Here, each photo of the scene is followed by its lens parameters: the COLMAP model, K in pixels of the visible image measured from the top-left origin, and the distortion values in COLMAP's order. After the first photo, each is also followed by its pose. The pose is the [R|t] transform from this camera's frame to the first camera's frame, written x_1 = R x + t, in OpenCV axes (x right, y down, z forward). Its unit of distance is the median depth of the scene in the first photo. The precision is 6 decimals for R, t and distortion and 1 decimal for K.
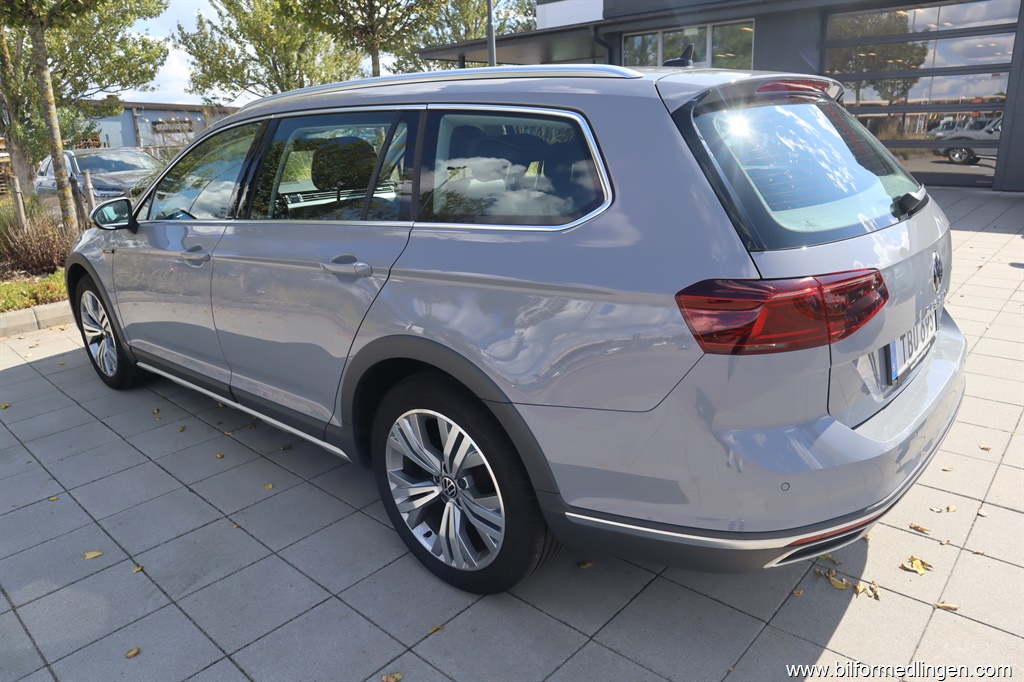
lens RADIAL K [[711.5, 0, 508.4], [0, 711.5, 338.4], [0, 0, 1]] dist [-0.128259, 0.087125]
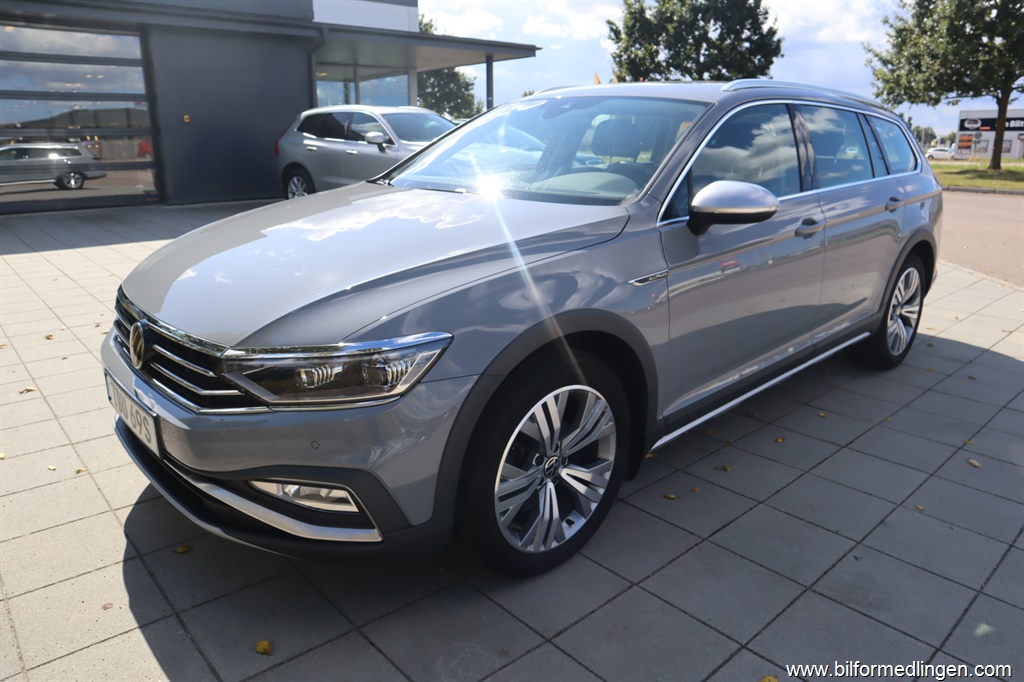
lens RADIAL K [[724.2, 0, 512.0], [0, 724.2, 341.0], [0, 0, 1]] dist [-0.150763, 0.095733]
pose [[0.096335, -0.234711, 0.967280, -1.499148], [0.287100, 0.937048, 0.198782, -0.285483], [-0.953044, 0.258557, 0.157656, 1.277840]]
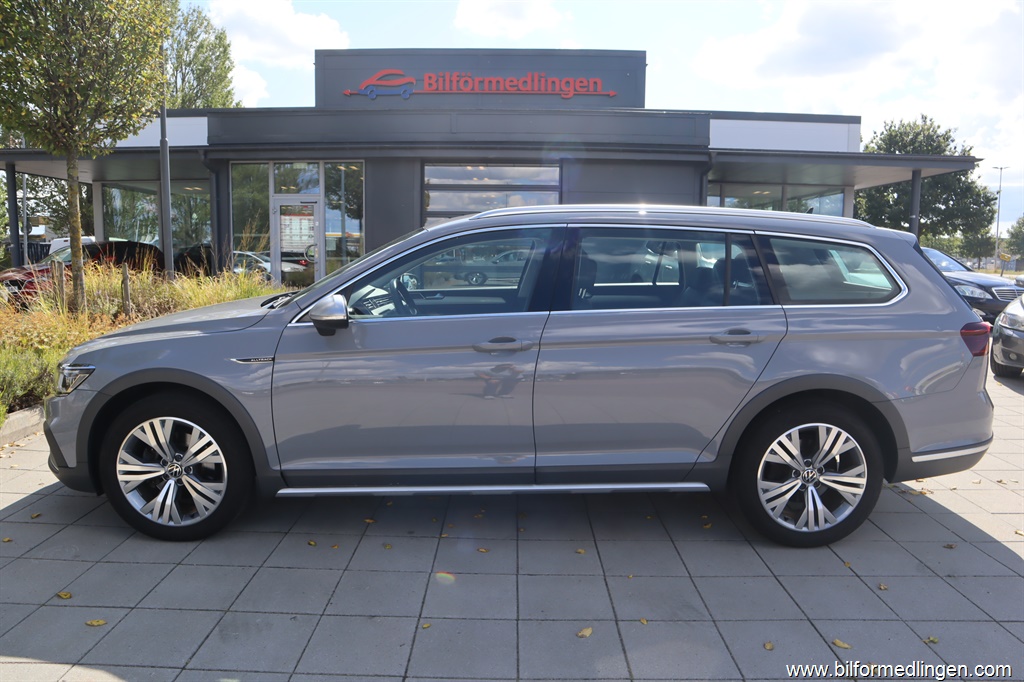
lens RADIAL K [[711.5, 0, 508.4], [0, 711.5, 338.4], [0, 0, 1]] dist [-0.128259, 0.087125]
pose [[0.744108, -0.037451, 0.667009, -1.147424], [0.155543, 0.980701, -0.118458, -0.002312], [-0.649700, 0.191894, 0.735572, 0.202970]]
